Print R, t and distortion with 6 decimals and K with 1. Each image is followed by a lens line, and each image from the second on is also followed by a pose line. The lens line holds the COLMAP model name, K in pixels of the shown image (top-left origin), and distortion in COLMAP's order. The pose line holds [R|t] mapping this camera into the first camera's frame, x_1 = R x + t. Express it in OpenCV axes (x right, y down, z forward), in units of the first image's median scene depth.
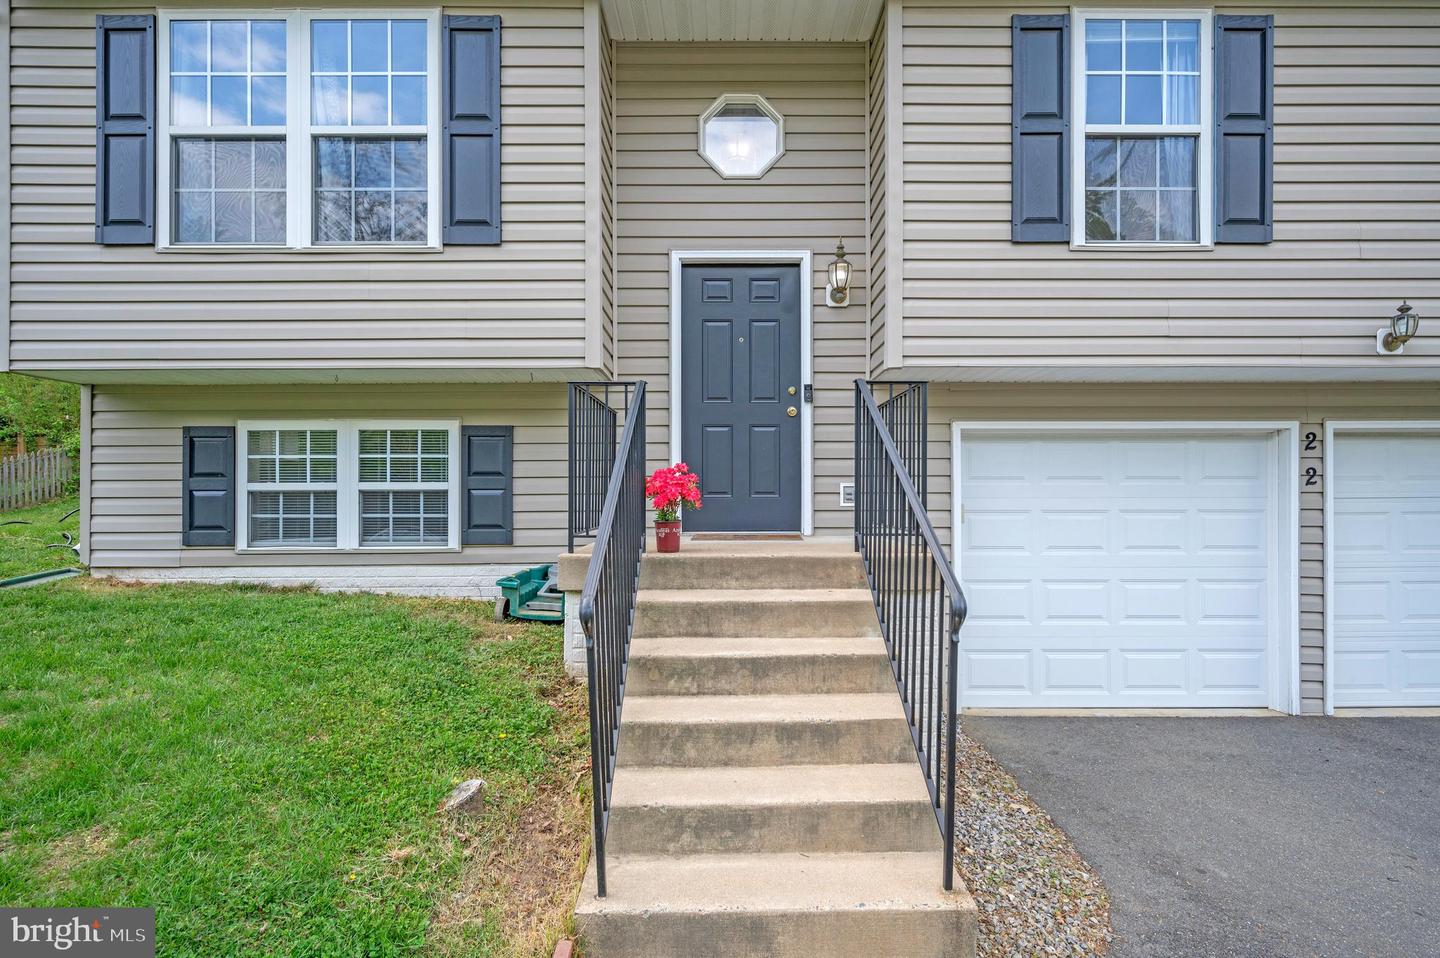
lens RADIAL K [[708.7, 0, 716.7], [0, 708.7, 491.2], [0, 0, 1]] dist [0.001797, -0.000053]
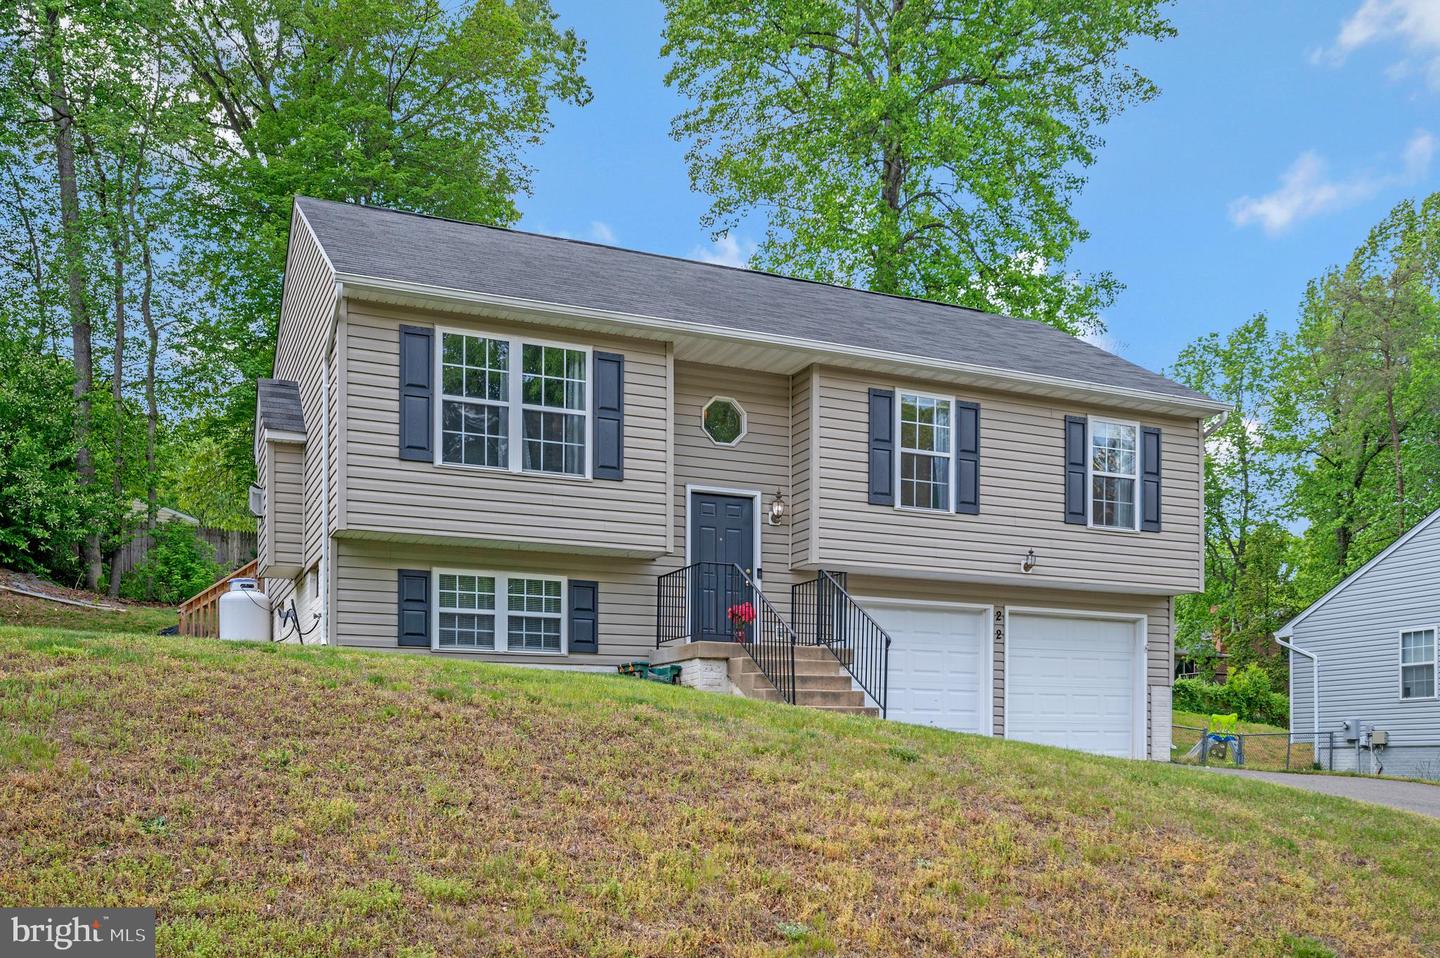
lens RADIAL K [[1329.0, 0, 688.8], [0, 1329.0, 744.7], [0, 0, 1]] dist [-0.005075, 0.009368]
pose [[0.920967, 0.013864, 0.389394, -1.297202], [-0.011408, 0.999898, -0.008619, 0.313343], [-0.389474, 0.003496, 0.921031, -1.940695]]
